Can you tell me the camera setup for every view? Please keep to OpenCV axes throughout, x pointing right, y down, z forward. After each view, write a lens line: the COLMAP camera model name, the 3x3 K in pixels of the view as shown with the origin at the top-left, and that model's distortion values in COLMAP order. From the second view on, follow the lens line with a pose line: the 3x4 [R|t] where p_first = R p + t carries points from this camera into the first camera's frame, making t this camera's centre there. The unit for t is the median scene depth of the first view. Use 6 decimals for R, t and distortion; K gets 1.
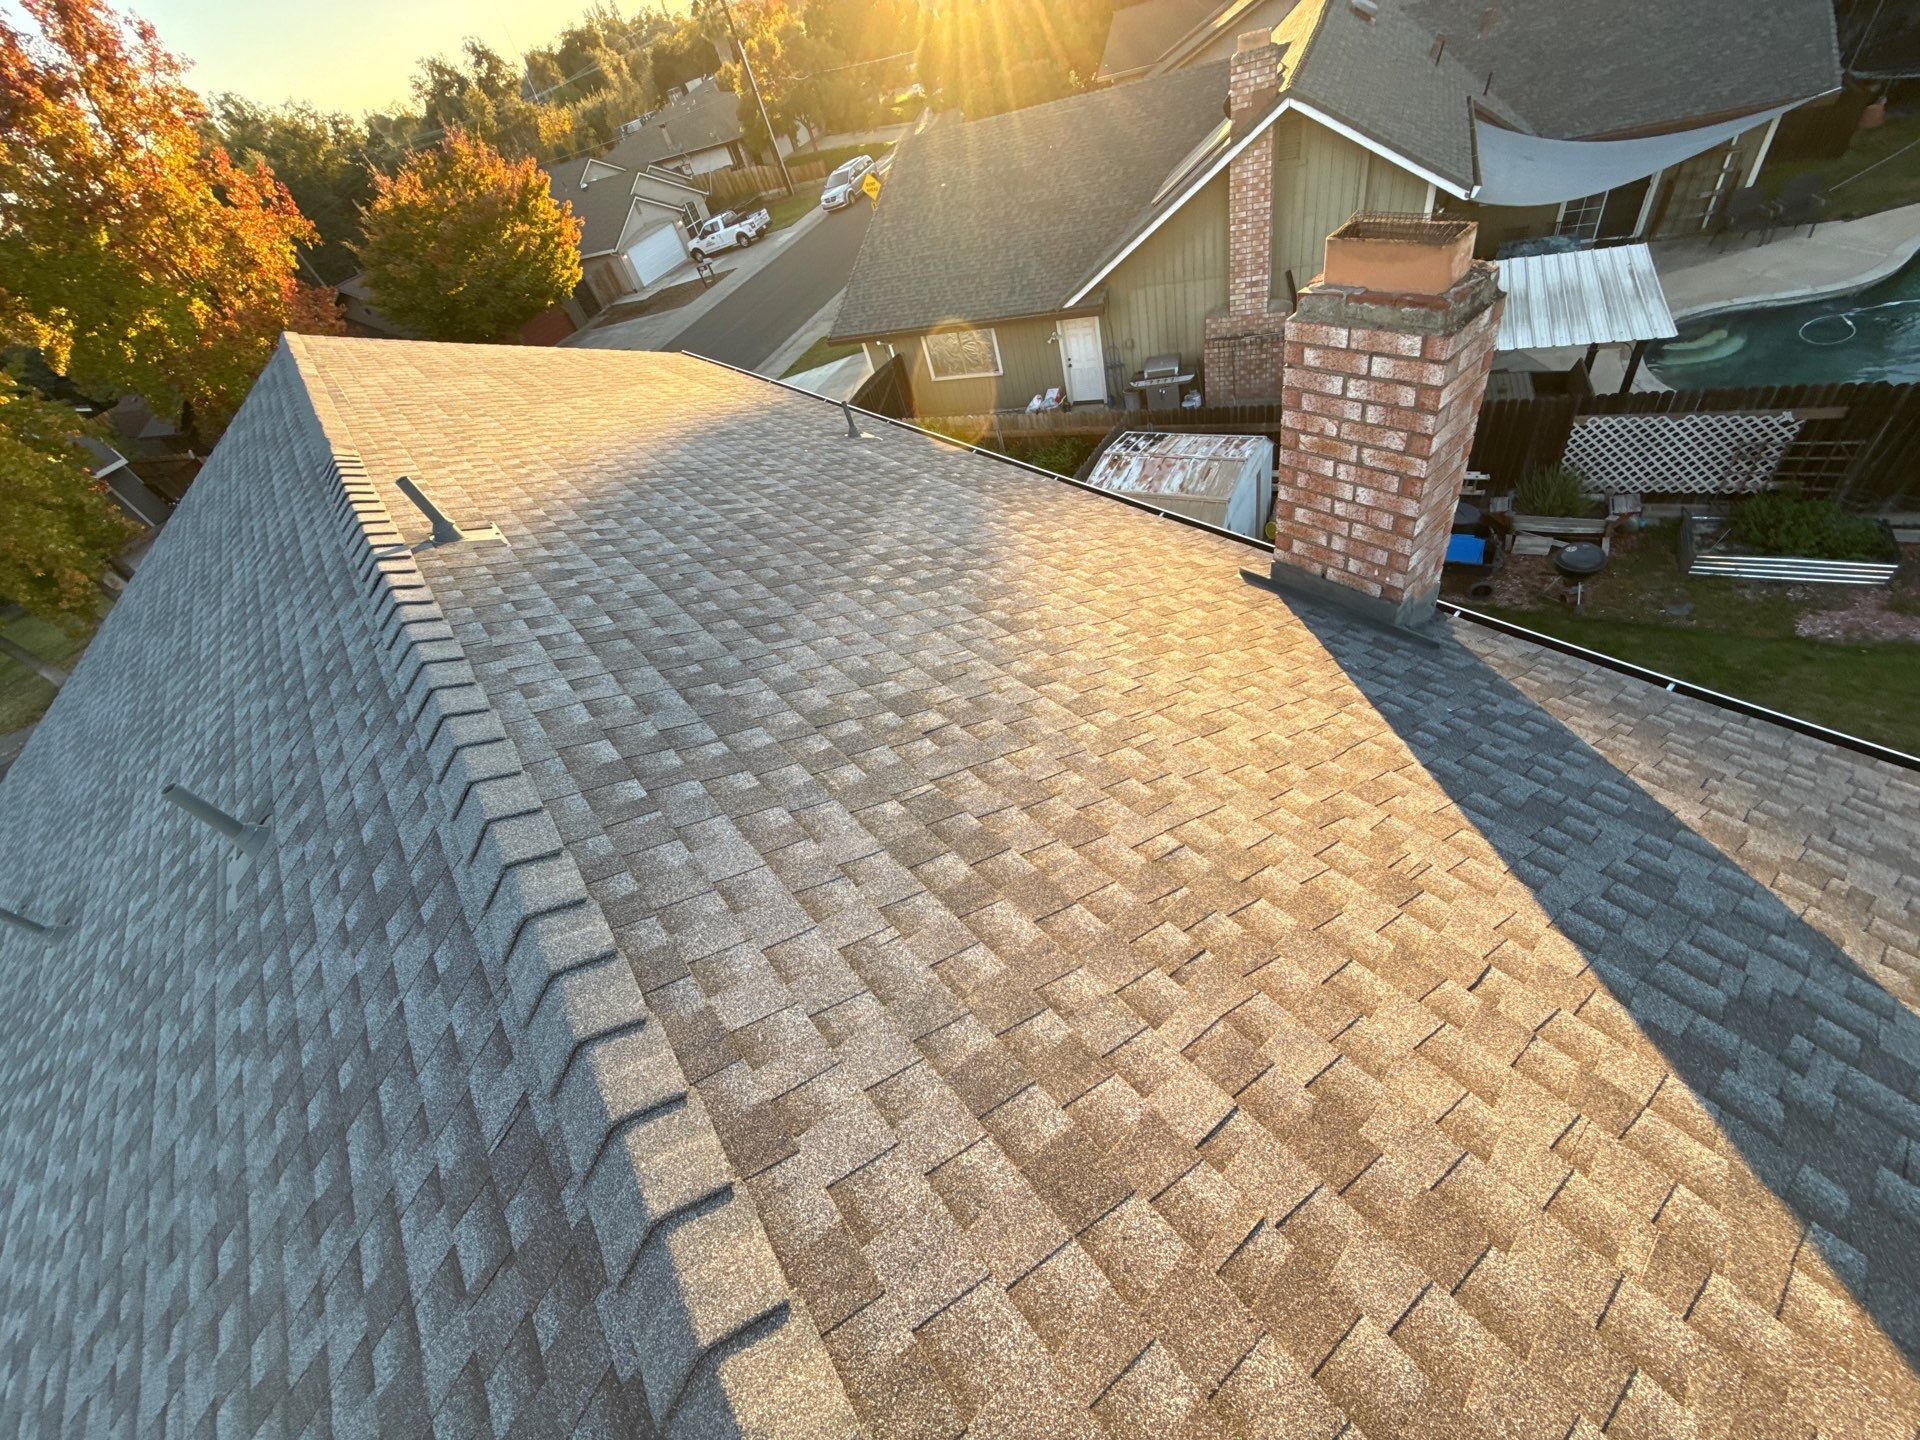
lens RADIAL K [[788.3, 0, 960.3], [0, 788.3, 709.3], [0, 0, 1]] dist [0.000426, 0.000164]
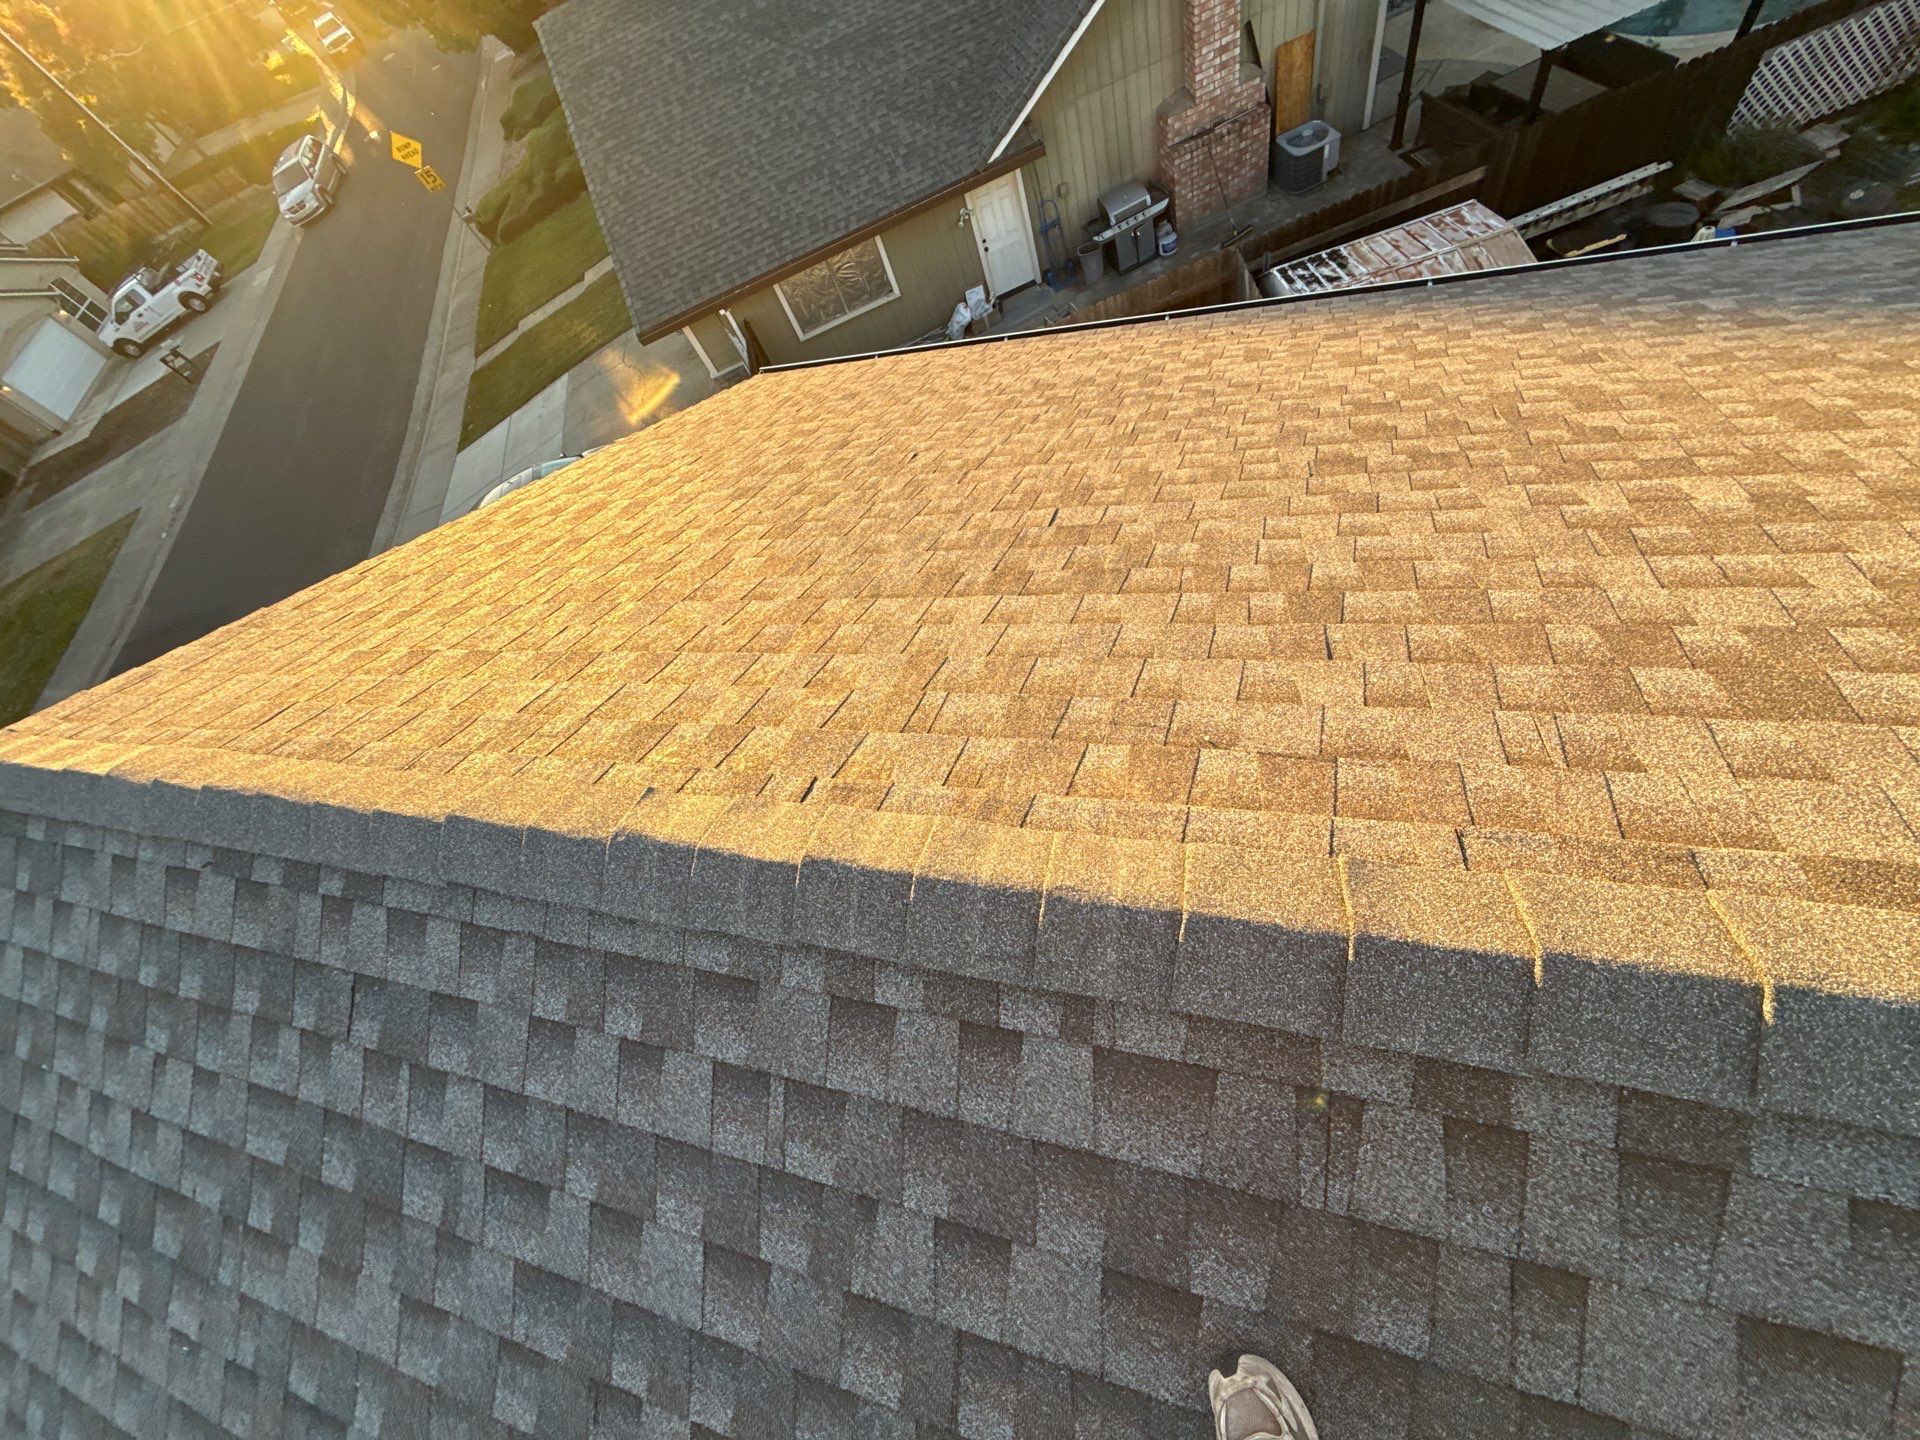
lens RADIAL K [[788.3, 0, 960.3], [0, 788.3, 709.3], [0, 0, 1]] dist [0.000426, 0.000164]
pose [[0.804290, -0.501740, 0.318394, -0.311500], [0.478144, 0.864568, 0.154596, -0.174249], [-0.352841, 0.027898, 0.935267, 0.302065]]
